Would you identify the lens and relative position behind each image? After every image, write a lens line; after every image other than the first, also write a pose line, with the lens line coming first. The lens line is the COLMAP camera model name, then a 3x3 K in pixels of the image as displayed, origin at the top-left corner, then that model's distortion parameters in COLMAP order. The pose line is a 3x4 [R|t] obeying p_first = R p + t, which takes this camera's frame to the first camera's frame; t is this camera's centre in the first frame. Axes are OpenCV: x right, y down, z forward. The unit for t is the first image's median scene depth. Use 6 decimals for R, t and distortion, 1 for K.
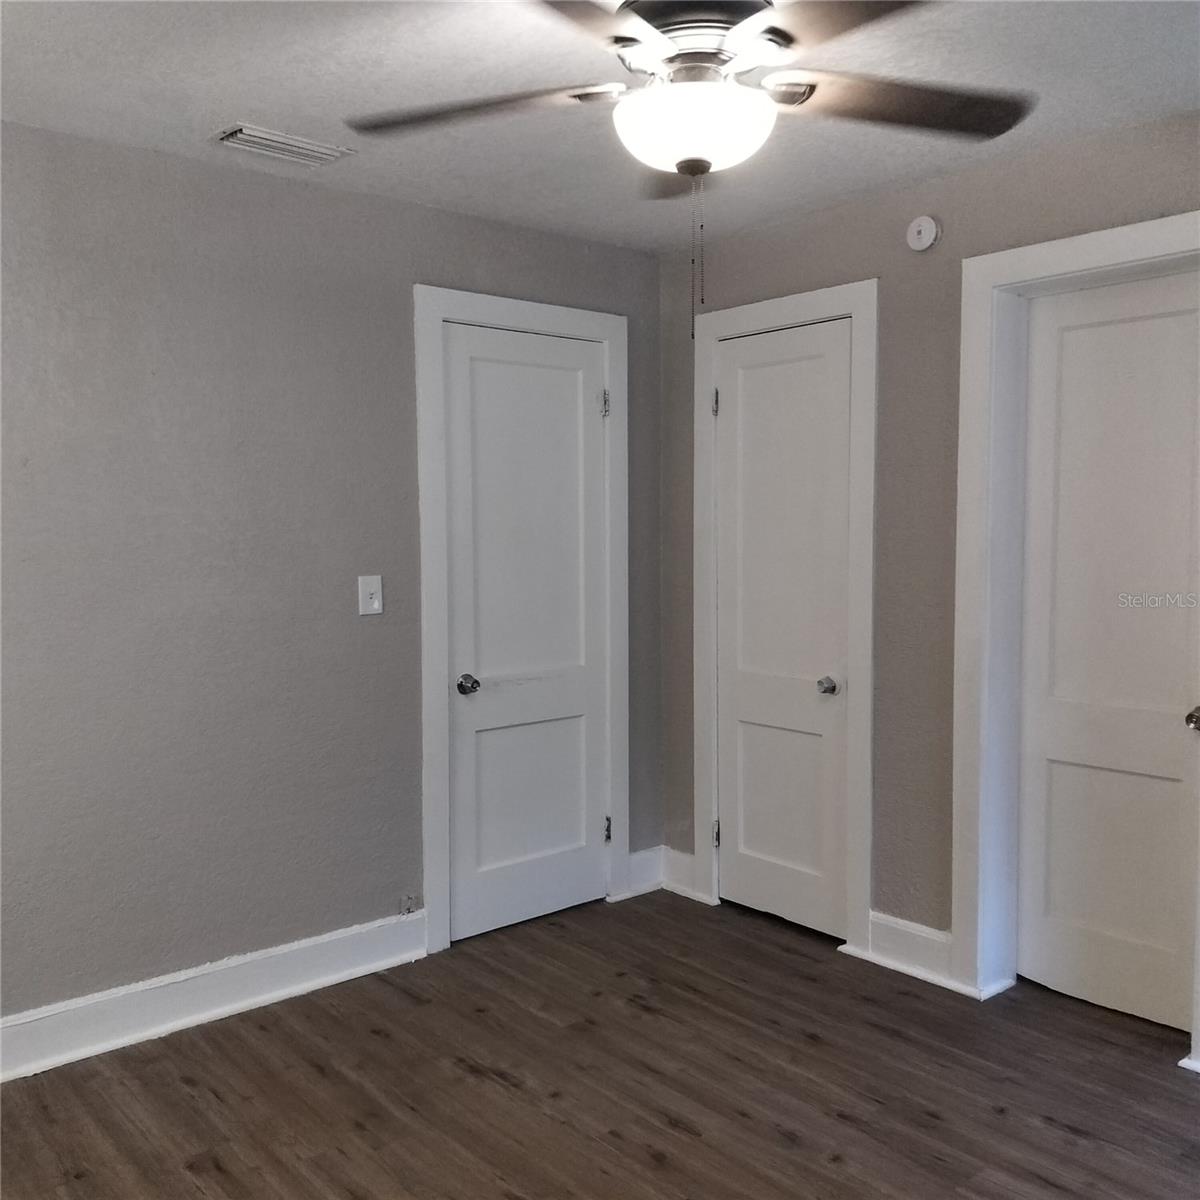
lens RADIAL K [[1129.5, 0, 602.9], [0, 1129.5, 601.6], [0, 0, 1]] dist [0.086354, -0.169749]
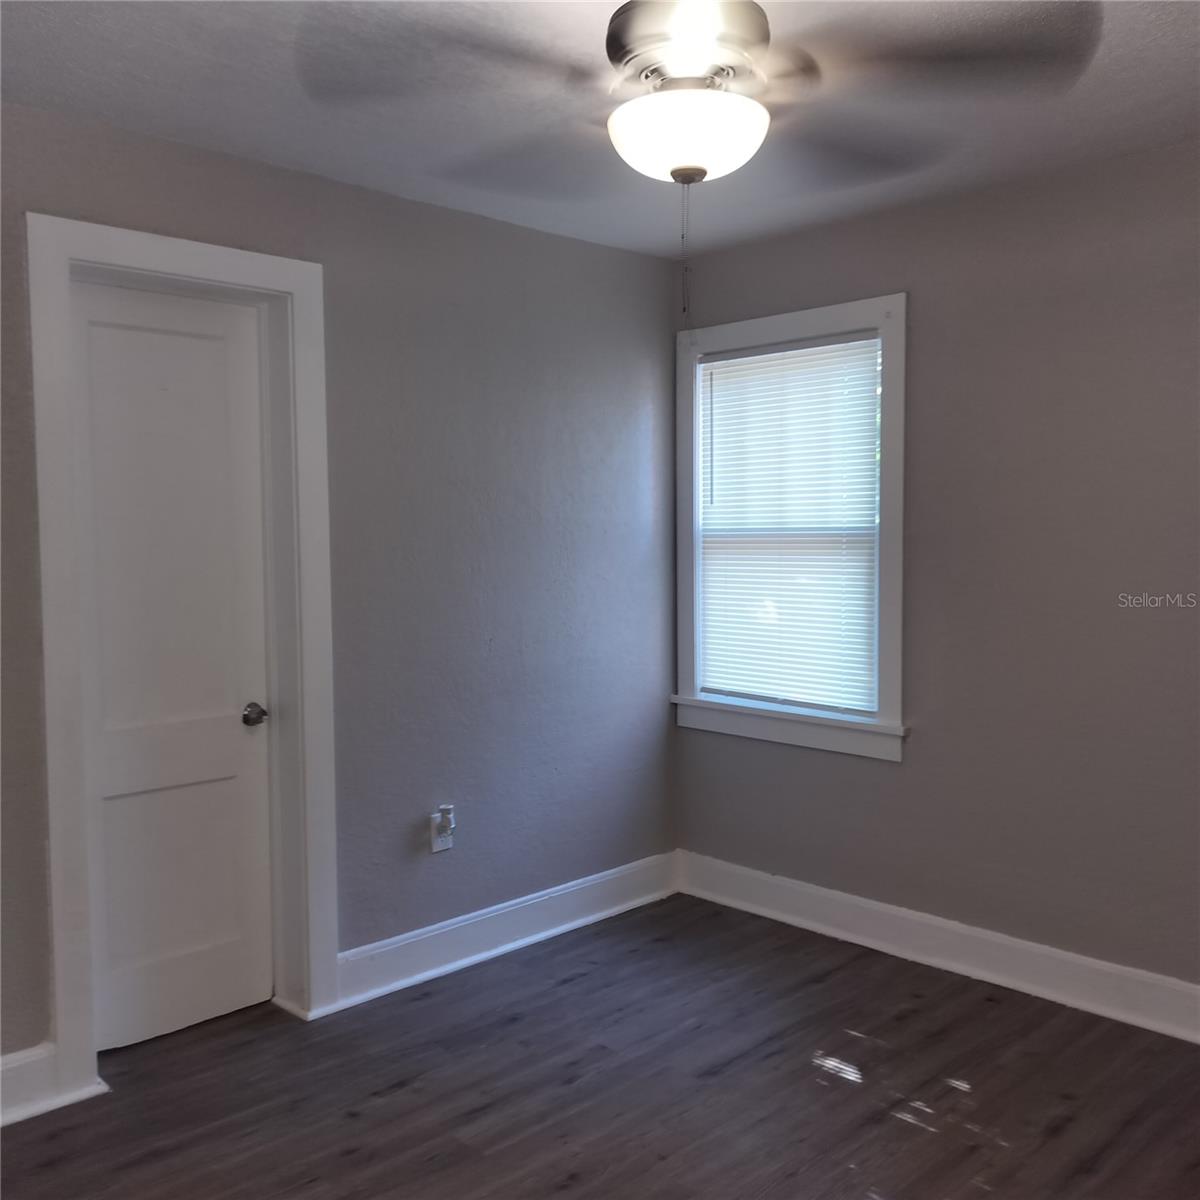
lens RADIAL K [[1129.5, 0, 602.9], [0, 1129.5, 601.6], [0, 0, 1]] dist [0.086354, -0.169749]
pose [[-0.066253, -0.051601, 0.996468, -0.578097], [0.082442, 0.994964, 0.057004, -0.036649], [-0.994391, 0.085927, -0.061665, 0.726321]]
